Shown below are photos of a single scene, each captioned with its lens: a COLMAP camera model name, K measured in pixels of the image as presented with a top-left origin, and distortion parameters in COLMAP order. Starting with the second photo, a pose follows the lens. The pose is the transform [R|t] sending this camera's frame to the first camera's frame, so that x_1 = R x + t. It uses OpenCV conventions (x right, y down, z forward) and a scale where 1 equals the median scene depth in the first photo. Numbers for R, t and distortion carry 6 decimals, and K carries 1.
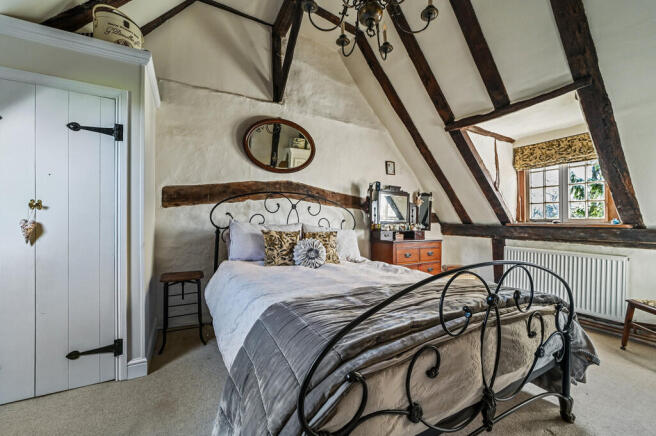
lens RADIAL K [[261.2, 0, 321.6], [0, 261.2, 223.5], [0, 0, 1]] dist [-0.009528, 0.001221]
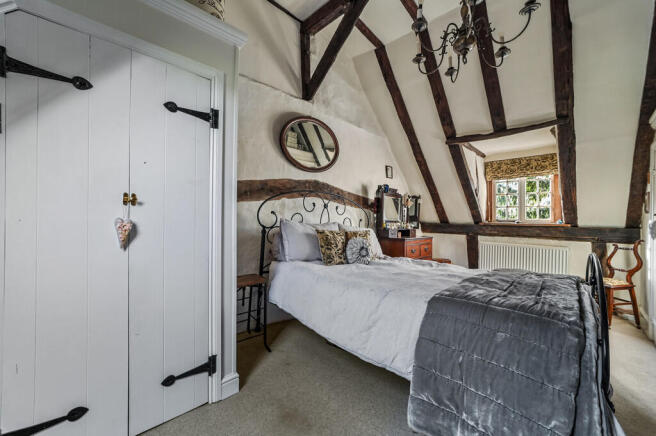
lens RADIAL K [[261.2, 0, 325.0], [0, 261.2, 221.9], [0, 0, 1]] dist [-0.009528, 0.001221]
pose [[0.958865, 0.002992, 0.283846, -0.408053], [-0.003080, 0.999995, -0.000137, -0.002896], [-0.283845, -0.000743, 0.958870, 0.032037]]
